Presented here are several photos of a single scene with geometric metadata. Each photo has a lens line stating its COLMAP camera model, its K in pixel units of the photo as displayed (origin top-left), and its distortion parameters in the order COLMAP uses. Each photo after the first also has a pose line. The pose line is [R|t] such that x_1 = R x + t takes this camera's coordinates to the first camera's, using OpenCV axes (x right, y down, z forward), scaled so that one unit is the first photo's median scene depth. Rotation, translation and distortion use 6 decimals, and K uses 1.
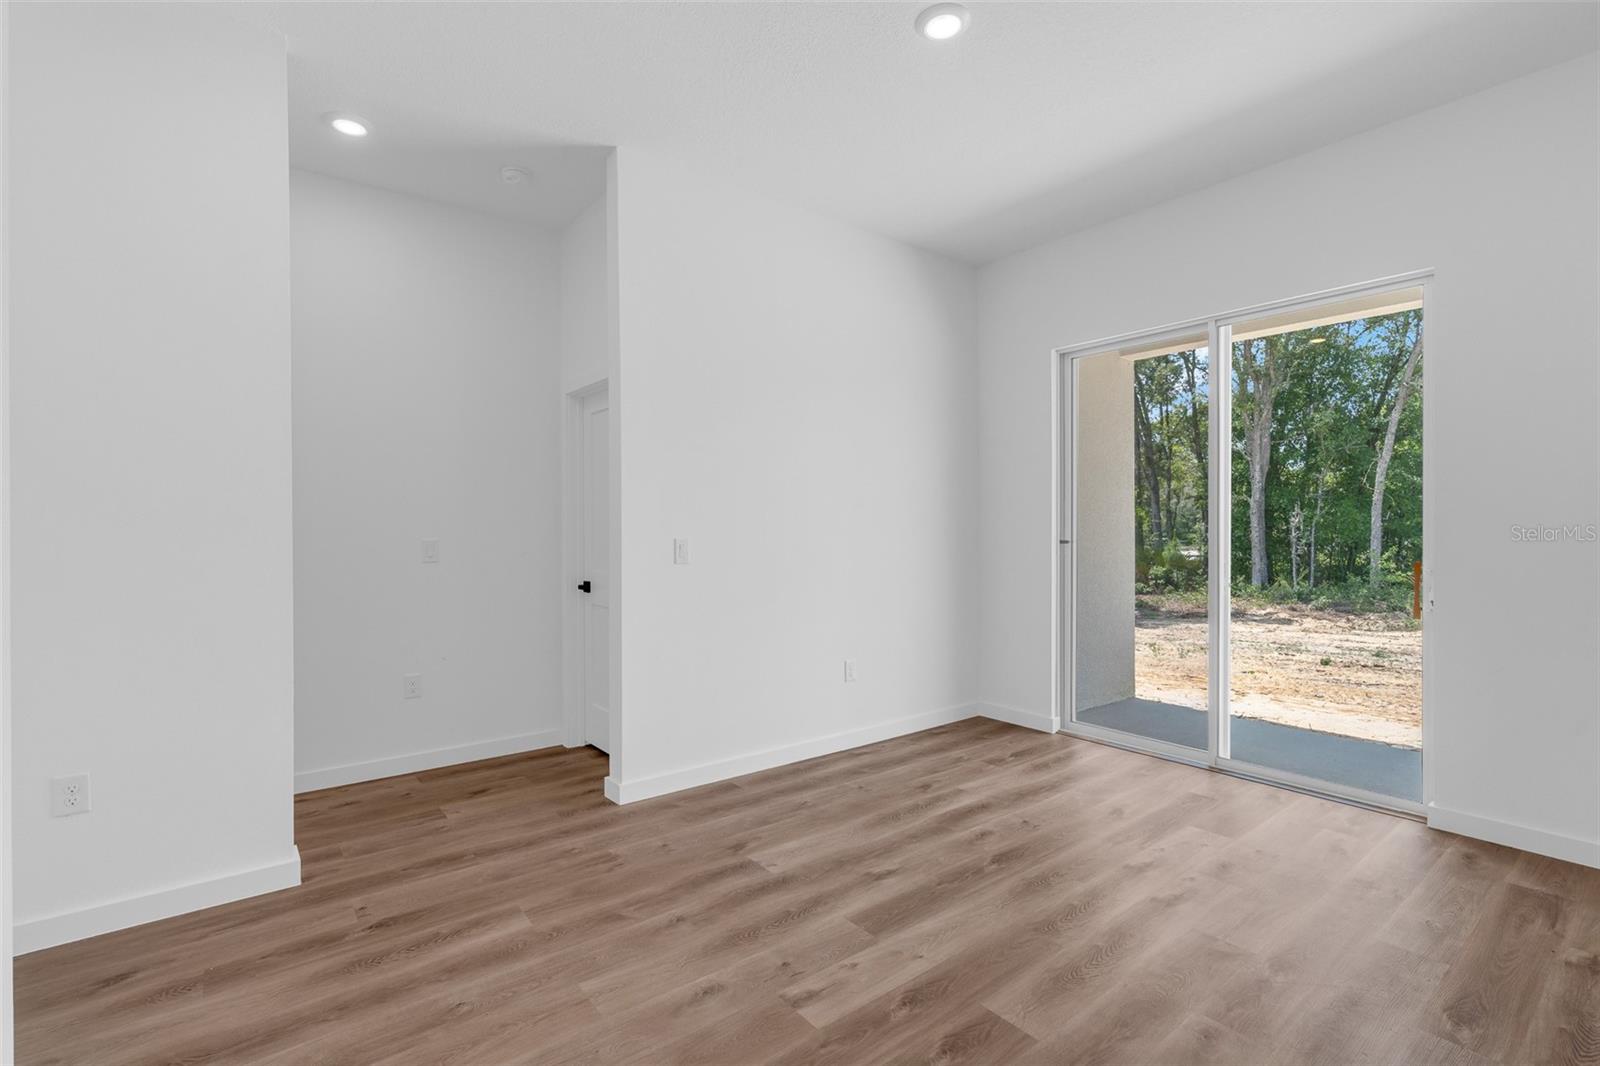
lens RADIAL K [[730.9, 0, 800.7], [0, 730.9, 531.9], [0, 0, 1]] dist [-0.009210, 0.003248]
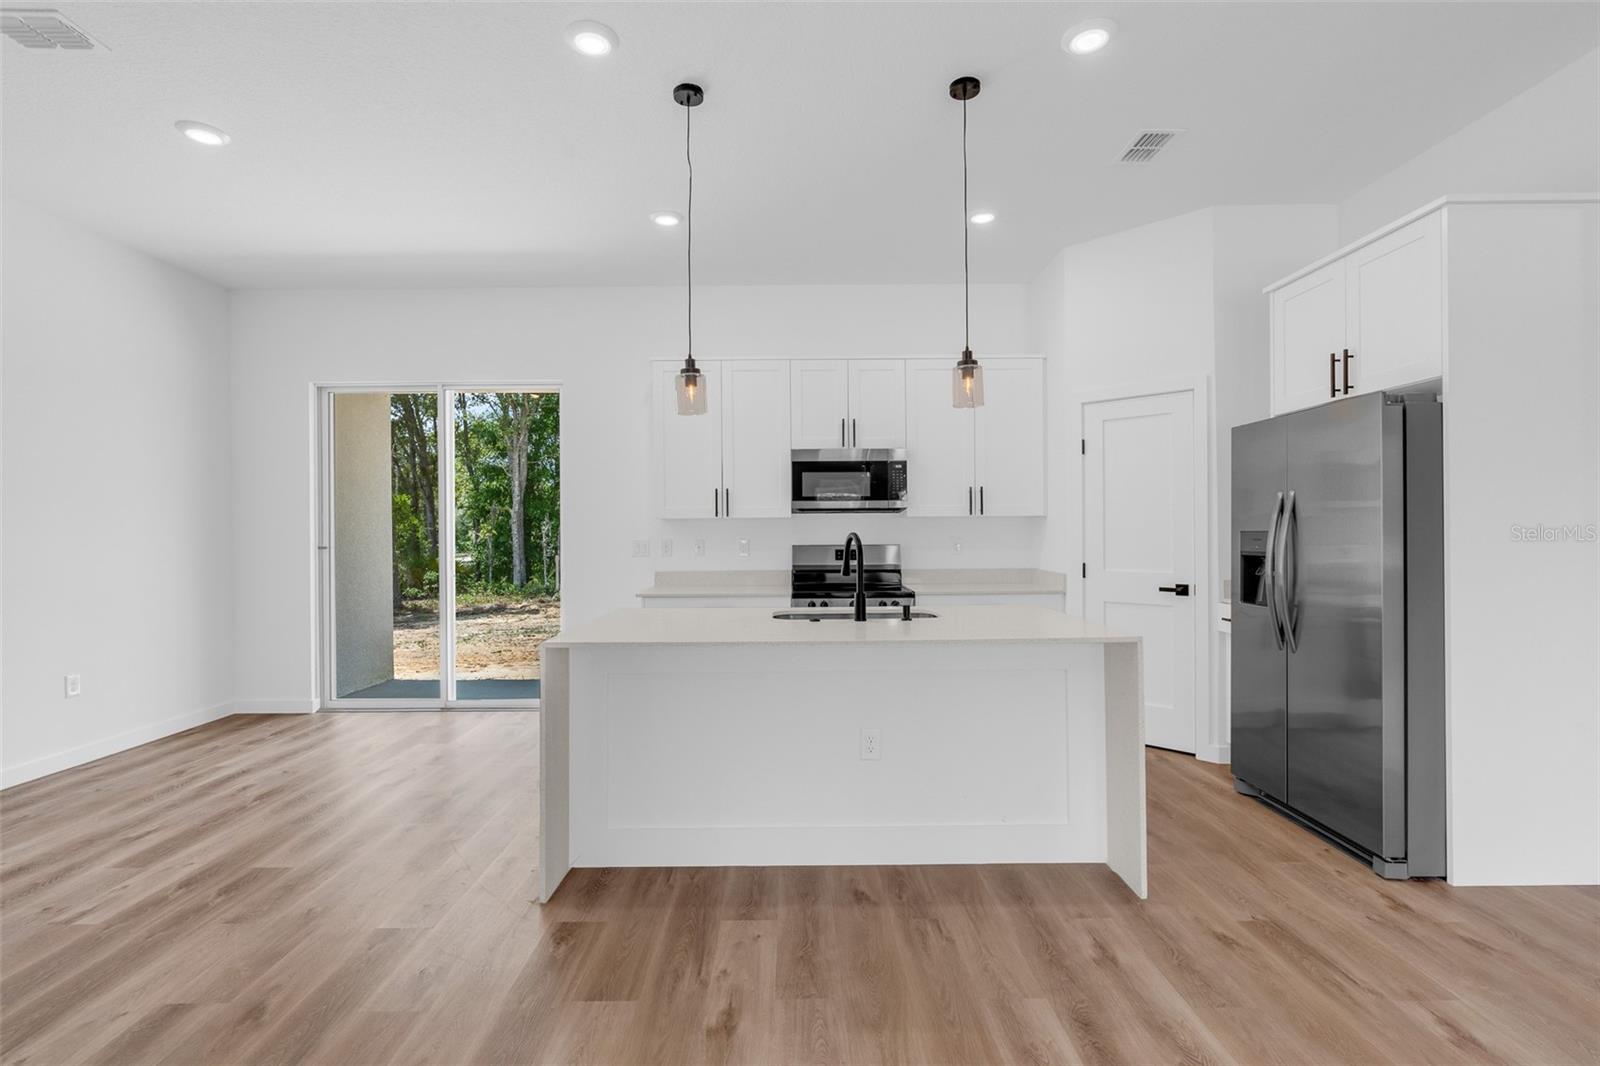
lens RADIAL K [[730.9, 0, 794.1], [0, 730.9, 531.8], [0, 0, 1]] dist [-0.009210, 0.003248]
pose [[0.616023, -0.002607, 0.787724, -0.098943], [0.011002, 0.999925, -0.005295, 0.002747], [-0.787651, 0.011928, 0.616006, -0.335303]]
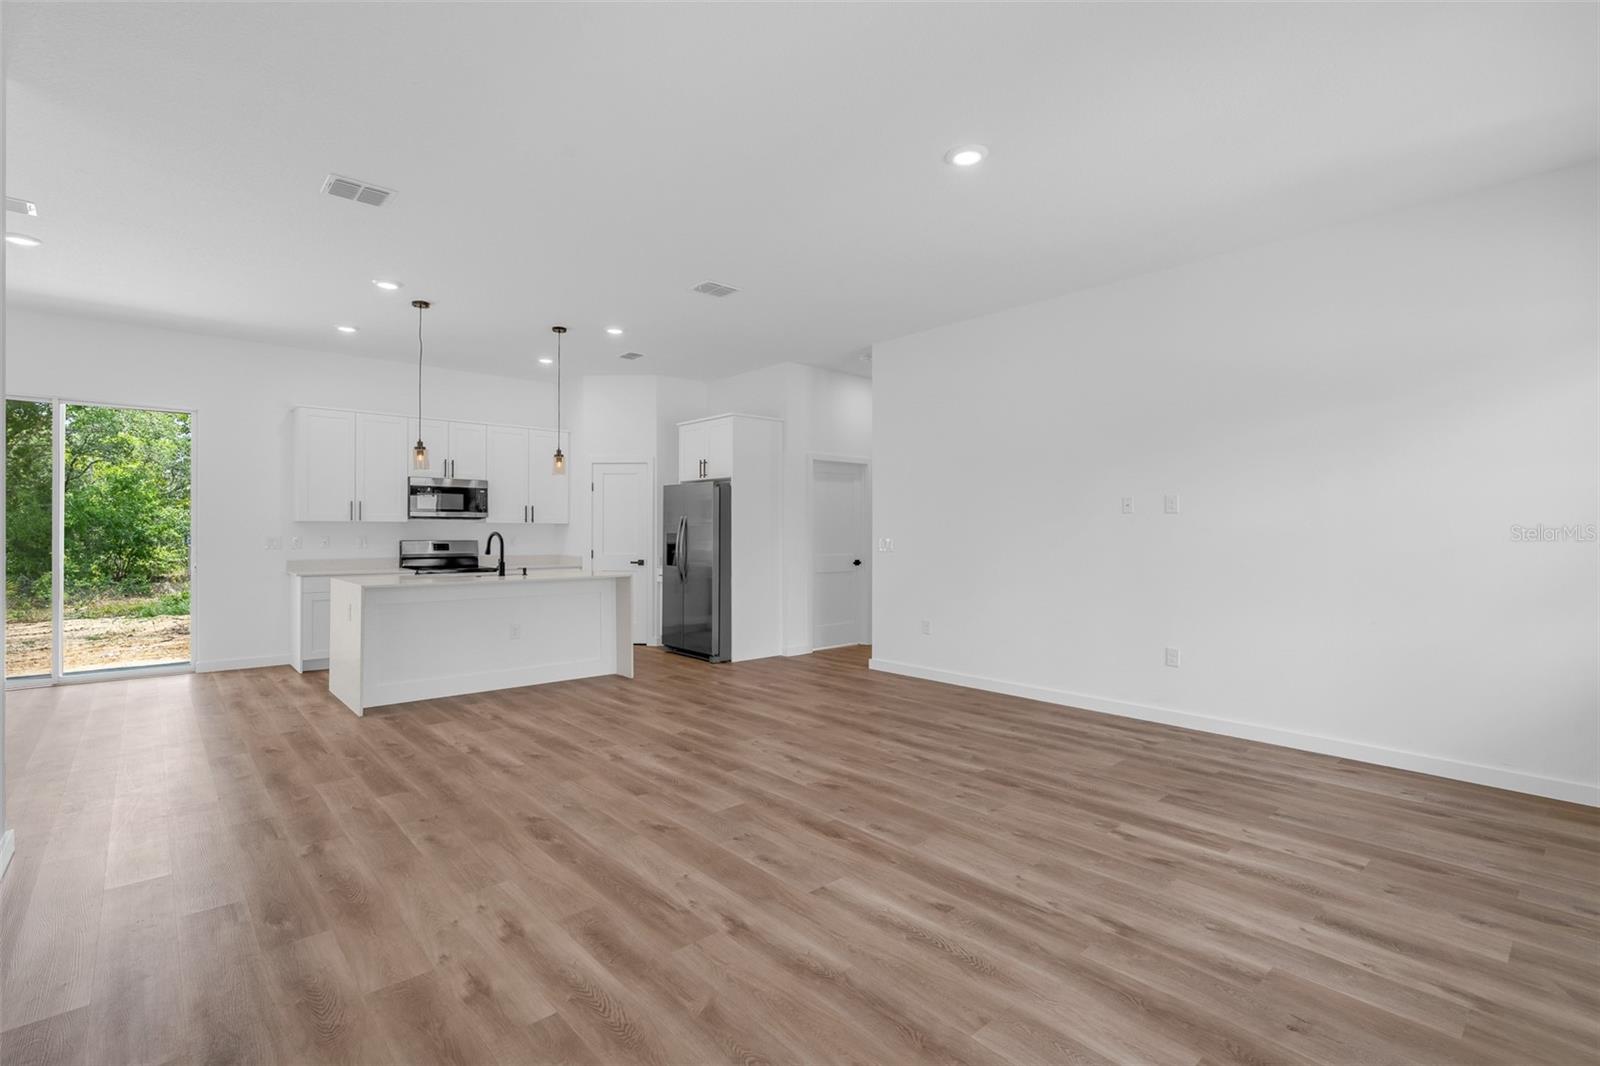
lens RADIAL K [[730.9, 0, 795.7], [0, 730.9, 535.8], [0, 0, 1]] dist [-0.009210, 0.003248]
pose [[-0.061209, -0.000583, 0.998125, -0.965060], [0.003859, 0.999992, 0.000820, 0.008964], [-0.998118, 0.003902, -0.061206, -0.434049]]
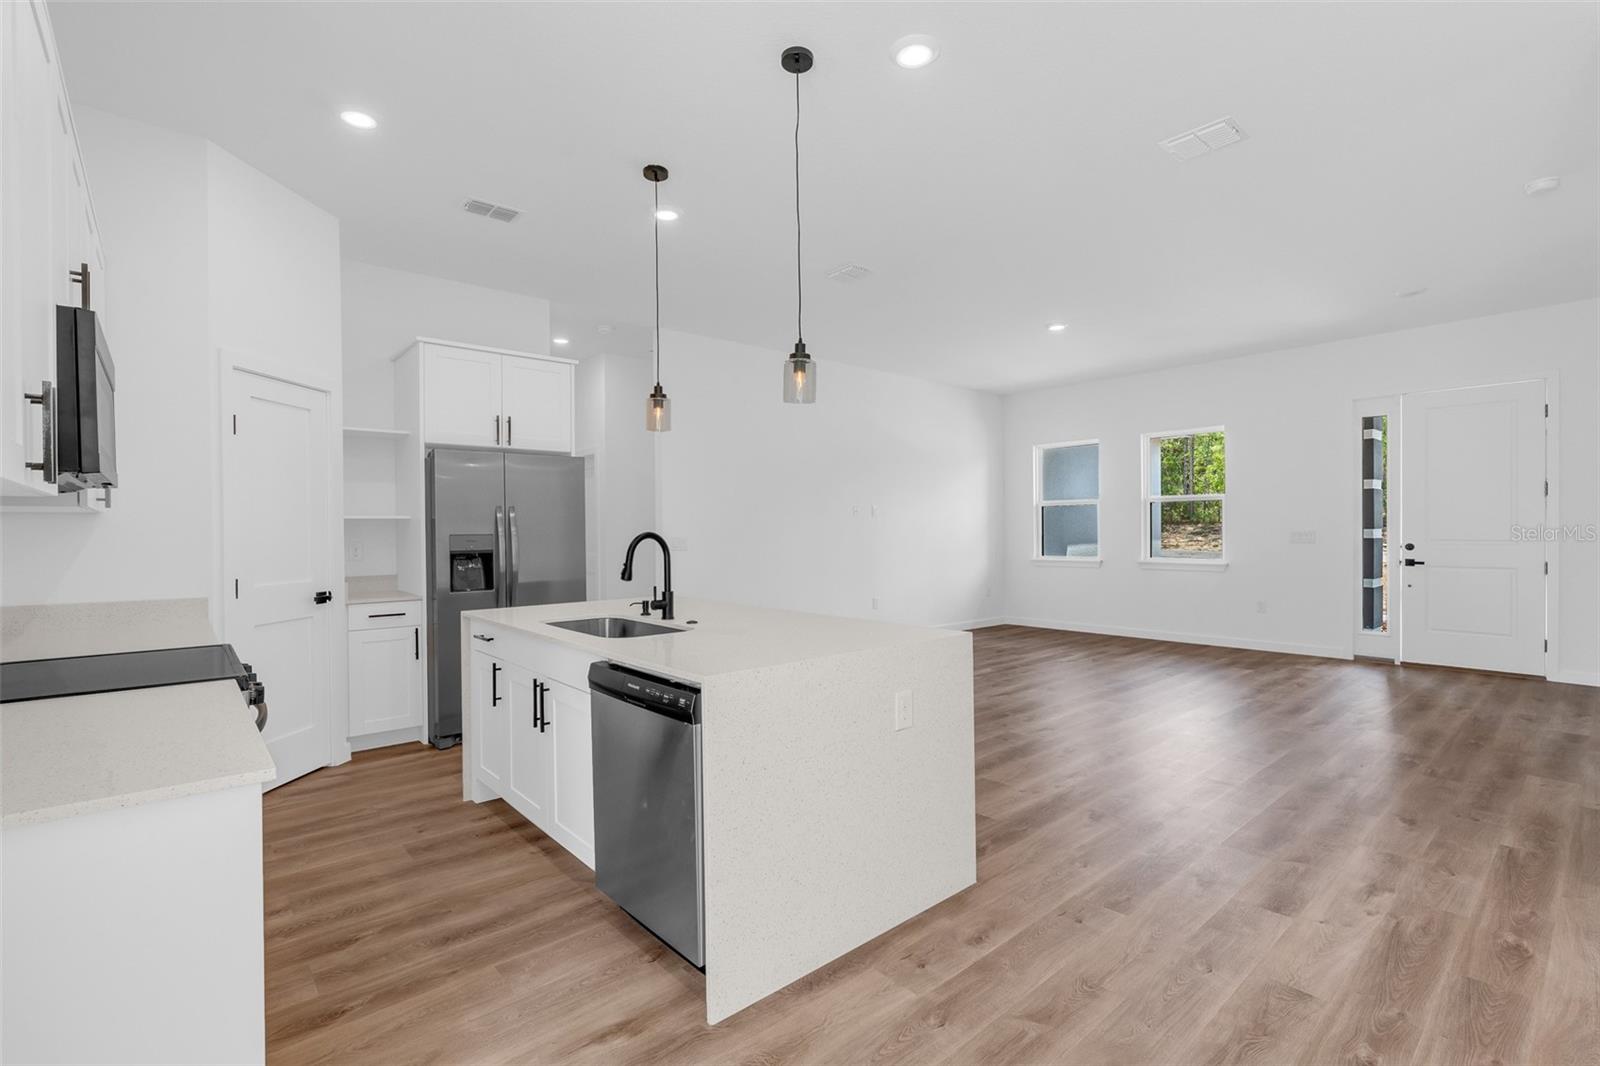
lens RADIAL K [[730.9, 0, 796.4], [0, 730.9, 531.8], [0, 0, 1]] dist [-0.009210, 0.003248]
pose [[-0.998860, 0.011850, -0.046246, 0.410679], [0.011380, 0.999881, 0.010407, -0.006034], [0.046364, 0.009869, -0.998876, 0.790387]]
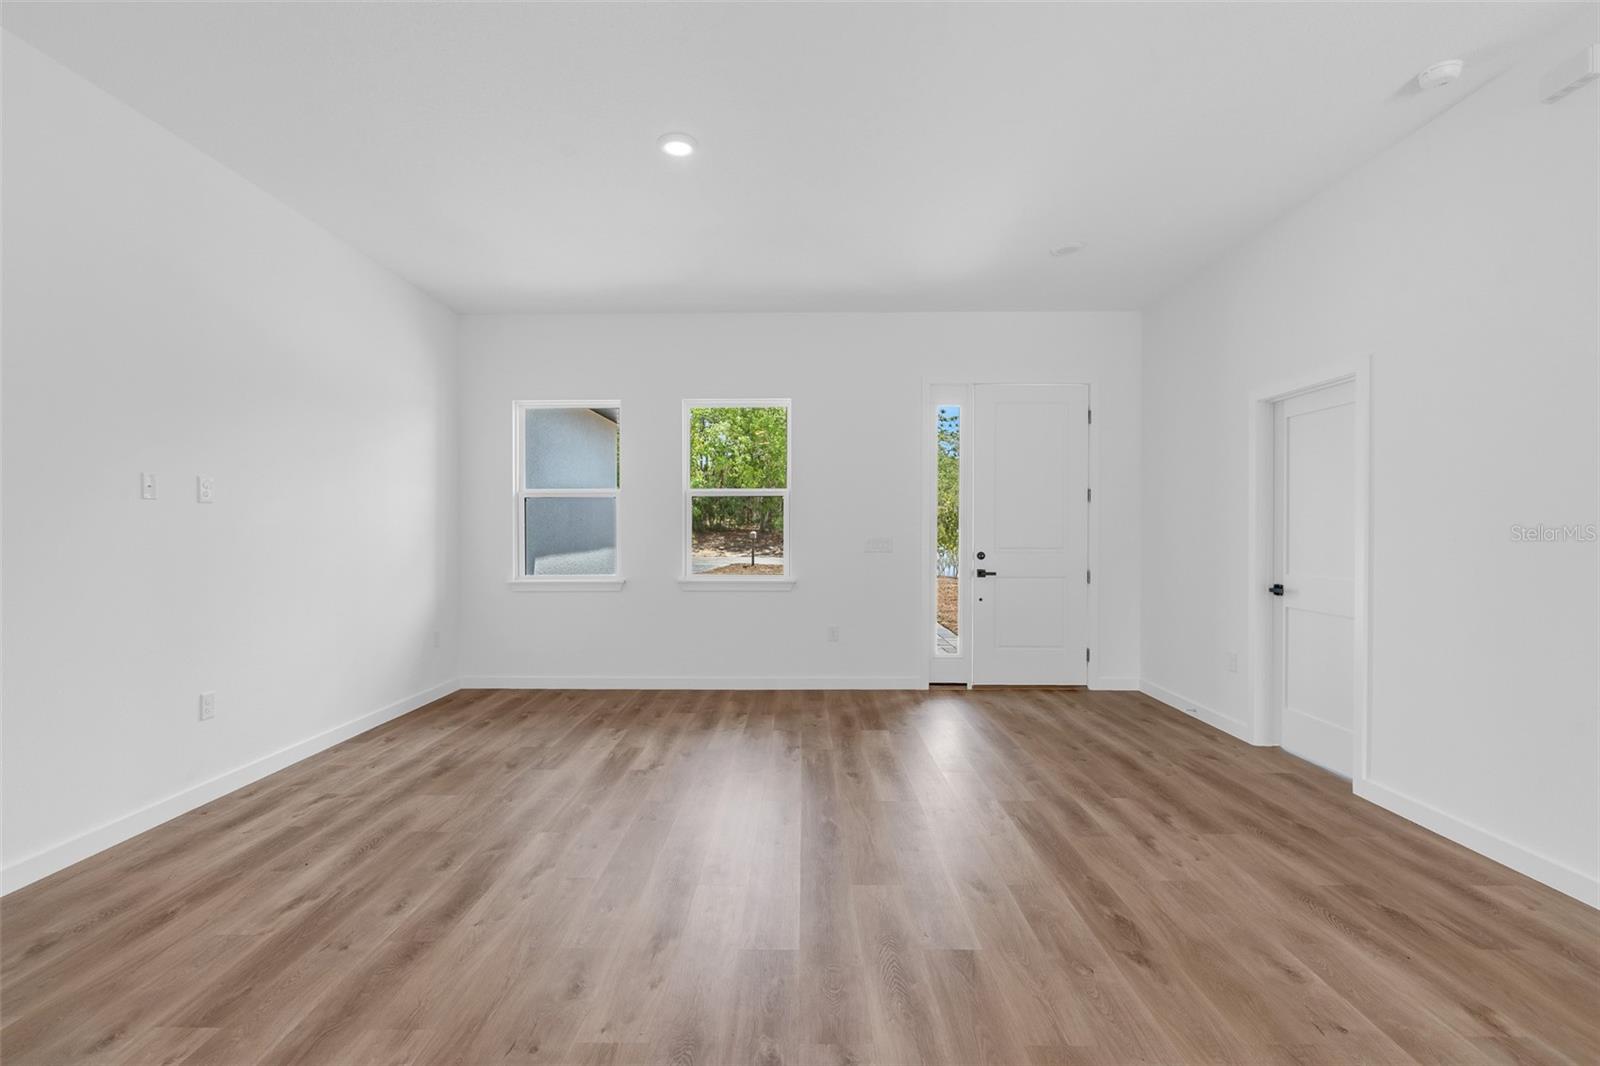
lens RADIAL K [[730.9, 0, 795.7], [0, 730.9, 535.0], [0, 0, 1]] dist [-0.009210, 0.003248]
pose [[-0.628523, 0.008554, -0.777744, 0.335403], [-0.002655, 0.999910, 0.013143, 0.000185], [0.777787, 0.010325, -0.628443, -0.082485]]
